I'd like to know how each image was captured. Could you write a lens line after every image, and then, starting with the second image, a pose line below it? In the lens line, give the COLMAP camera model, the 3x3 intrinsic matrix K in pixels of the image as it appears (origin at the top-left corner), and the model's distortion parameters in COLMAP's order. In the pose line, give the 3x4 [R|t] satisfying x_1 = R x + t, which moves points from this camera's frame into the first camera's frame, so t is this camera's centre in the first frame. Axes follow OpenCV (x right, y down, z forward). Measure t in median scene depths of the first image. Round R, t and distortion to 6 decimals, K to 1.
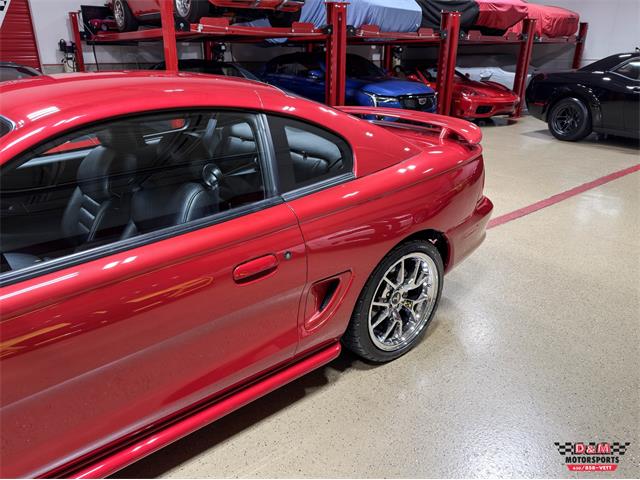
lens RADIAL K [[466.2, 0, 305.7], [0, 466.2, 258.3], [0, 0, 1]] dist [0.044642, -0.050755]
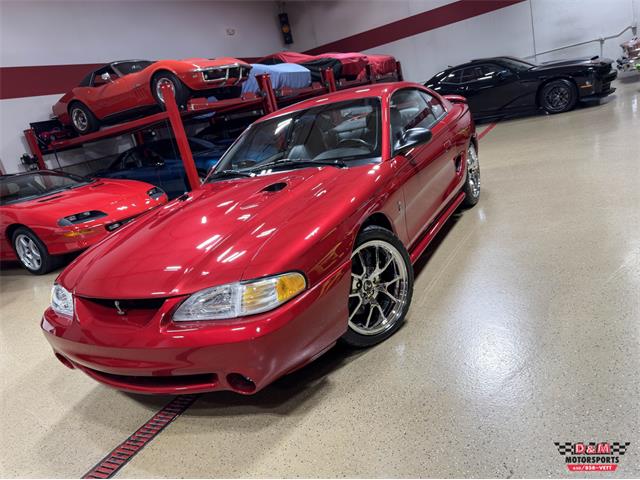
lens RADIAL K [[485.2, 0, 323.7], [0, 485.2, 240.6], [0, 0, 1]] dist [0.023835, -0.022711]
pose [[0.894615, -0.301022, 0.330227, -0.328183], [0.357210, 0.925782, -0.123807, 0.111395], [-0.268449, 0.228720, 0.935747, -0.204902]]
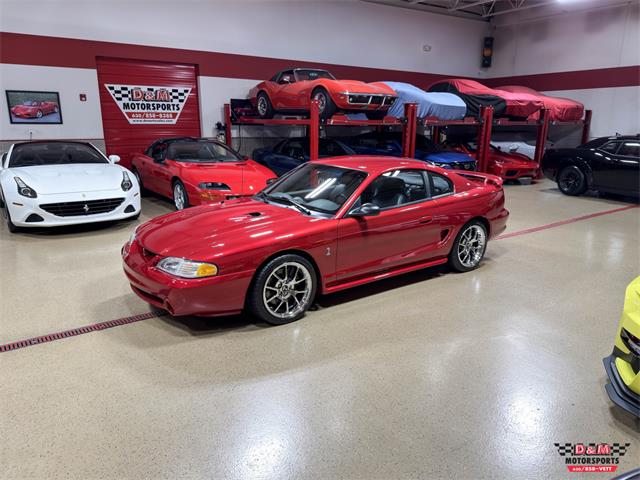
lens RADIAL K [[485.2, 0, 332.4], [0, 485.2, 255.4], [0, 0, 1]] dist [0.049989, -0.063434]
pose [[0.999728, 0.019593, -0.012676, -0.138174], [-0.021134, 0.990513, -0.135784, 0.143400], [0.009895, 0.136015, 0.990657, -0.436258]]
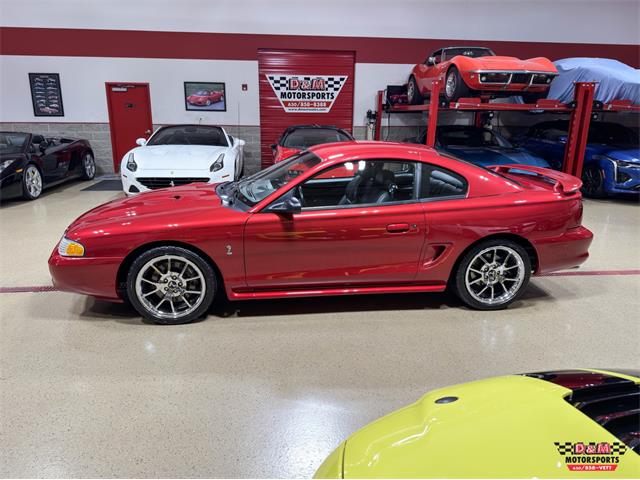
lens RADIAL K [[466.2, 0, 324.4], [0, 466.2, 261.1], [0, 0, 1]] dist [0.044642, -0.050755]
pose [[0.850147, 0.172010, -0.497658, 0.150417], [-0.221547, 0.974257, -0.041726, 0.071946], [0.477669, 0.145728, 0.866369, -0.227523]]
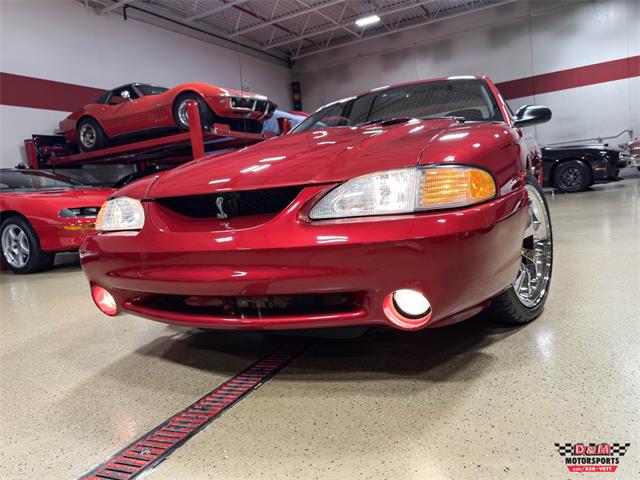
lens RADIAL K [[485.2, 0, 326.1], [0, 485.2, 239.1], [0, 0, 1]] dist [0.023835, -0.022711]
pose [[0.895017, -0.137919, 0.424174, -0.394198], [0.269469, 0.925019, -0.267817, 0.146759], [-0.355432, 0.354002, 0.865073, -0.088996]]
